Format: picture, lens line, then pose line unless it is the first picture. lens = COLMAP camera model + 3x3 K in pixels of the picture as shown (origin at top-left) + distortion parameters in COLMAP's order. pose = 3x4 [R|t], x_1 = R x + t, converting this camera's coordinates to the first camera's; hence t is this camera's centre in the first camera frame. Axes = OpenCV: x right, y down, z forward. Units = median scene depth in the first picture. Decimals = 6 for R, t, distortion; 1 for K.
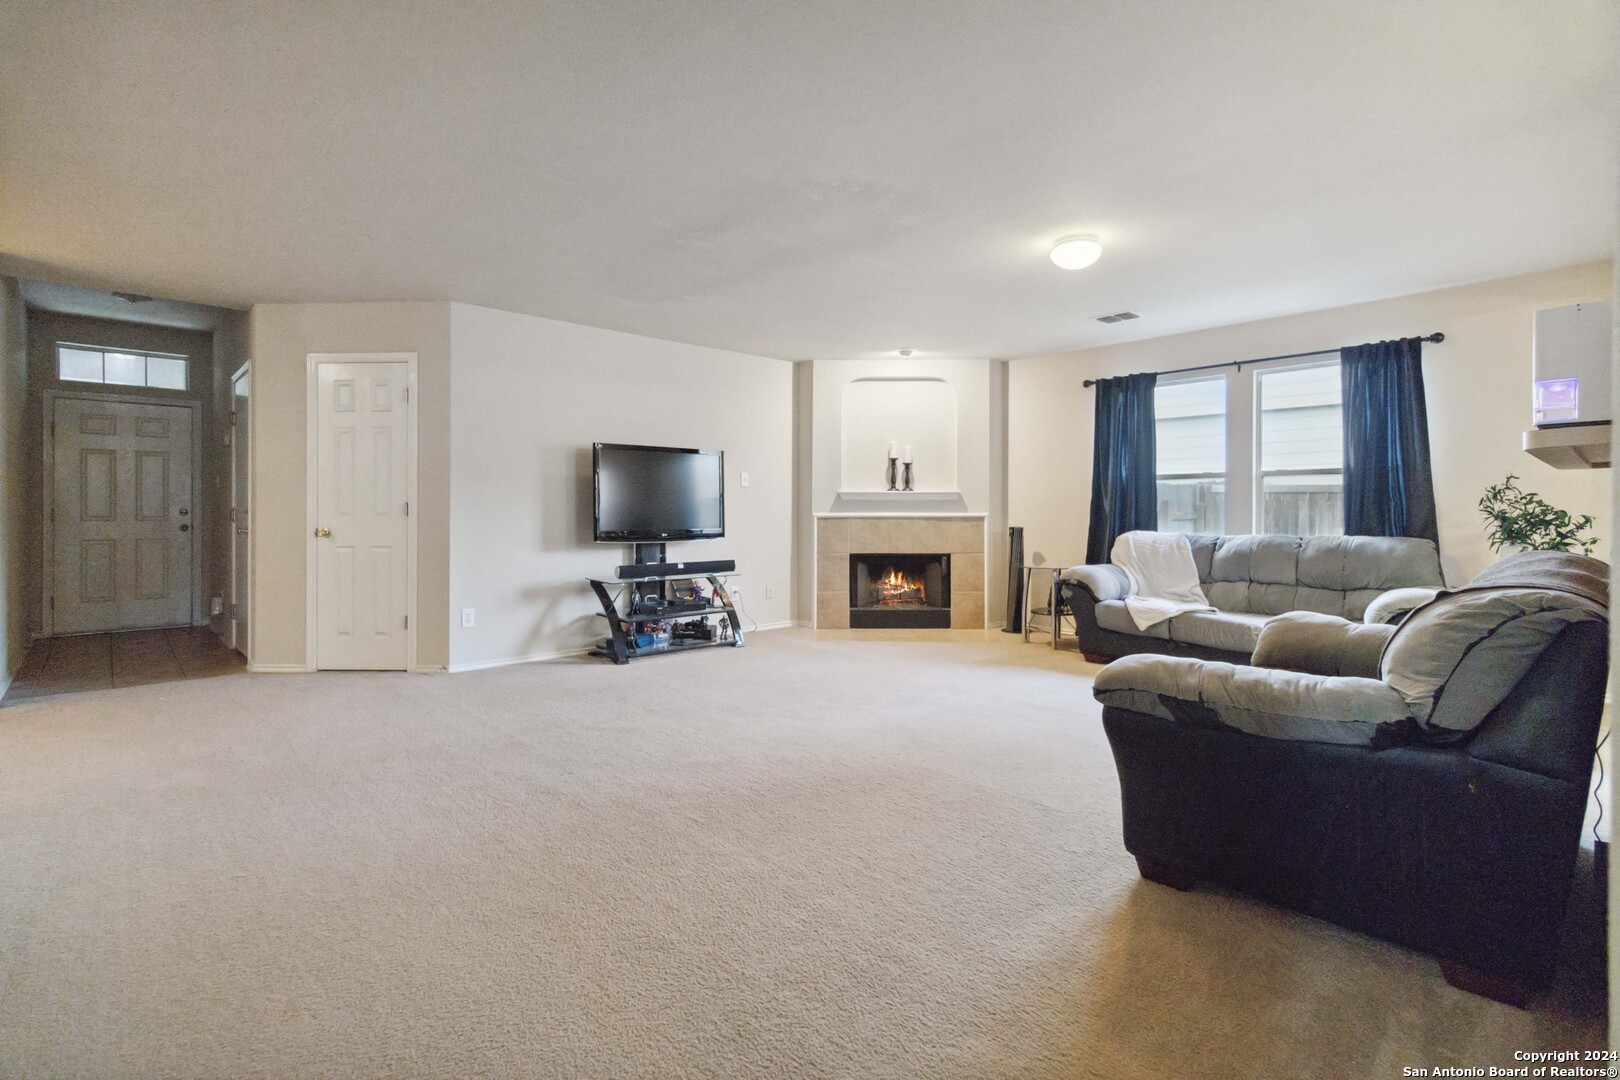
lens RADIAL K [[758.8, 0, 810.6], [0, 758.8, 510.4], [0, 0, 1]] dist [0.002917, 0.000143]
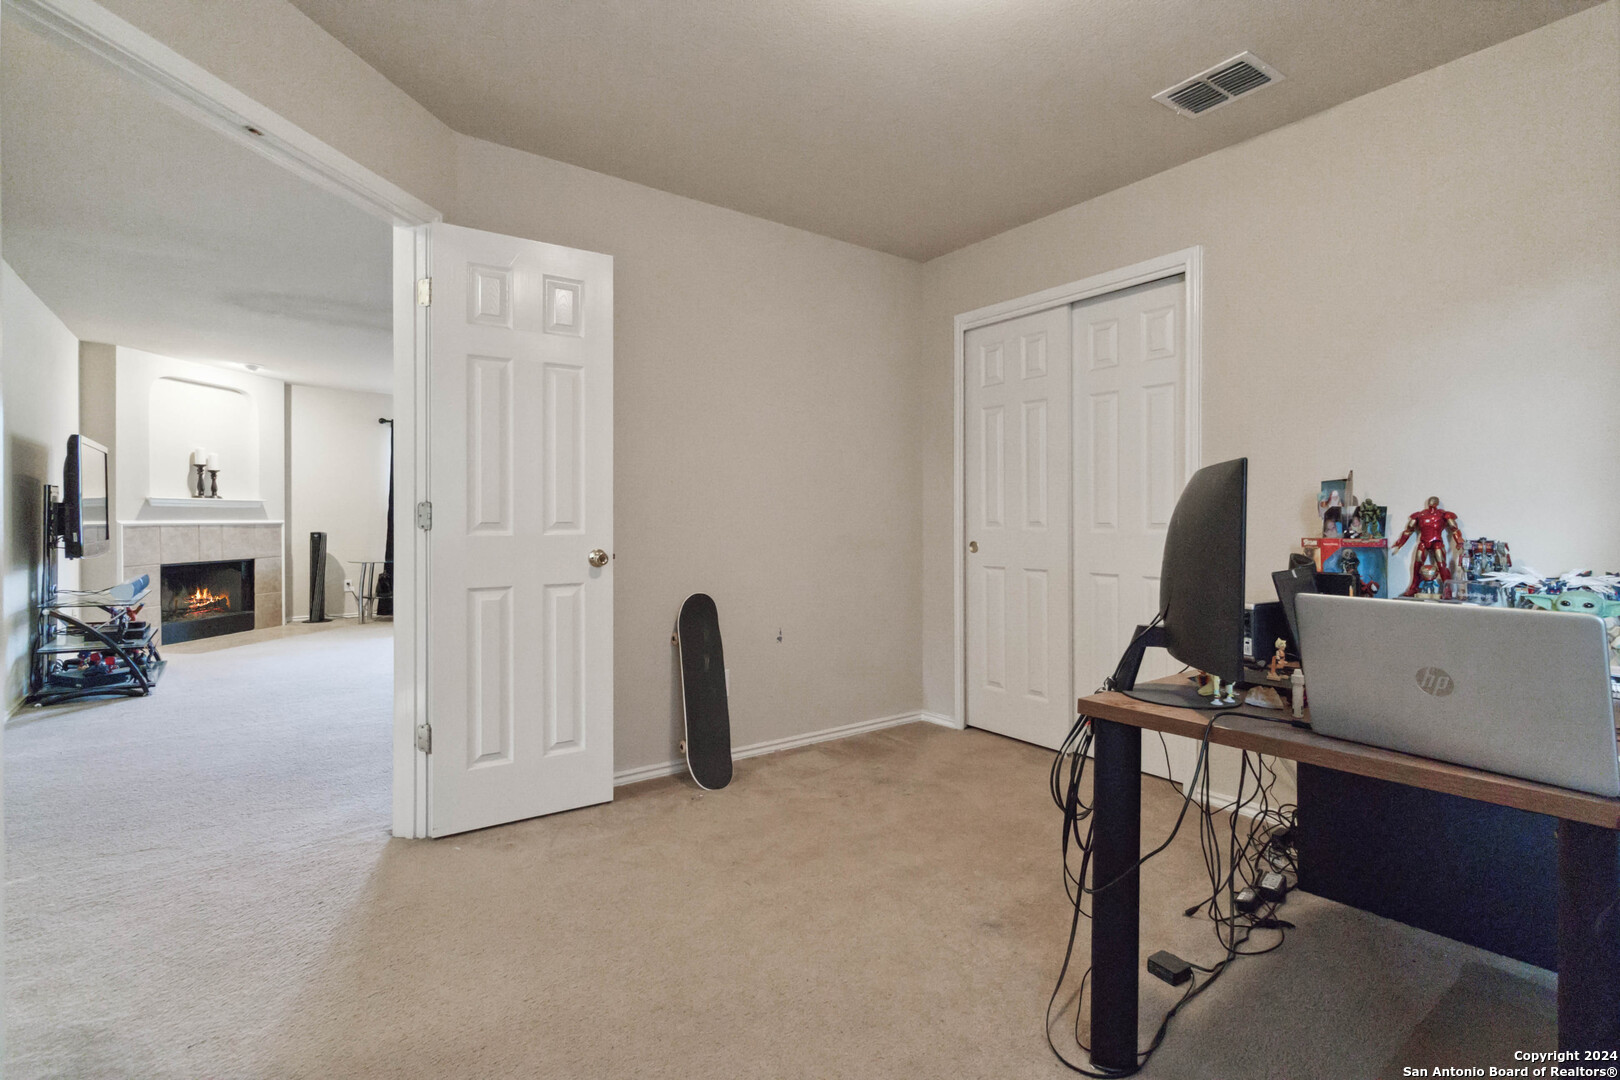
lens RADIAL K [[758.8, 0, 810.6], [0, 758.8, 510.4], [0, 0, 1]] dist [0.002917, 0.000143]
pose [[0.119300, 0.009086, 0.992817, -0.771757], [-0.000784, 0.999959, -0.009057, -0.001515], [-0.992858, 0.000302, 0.119302, 0.103617]]
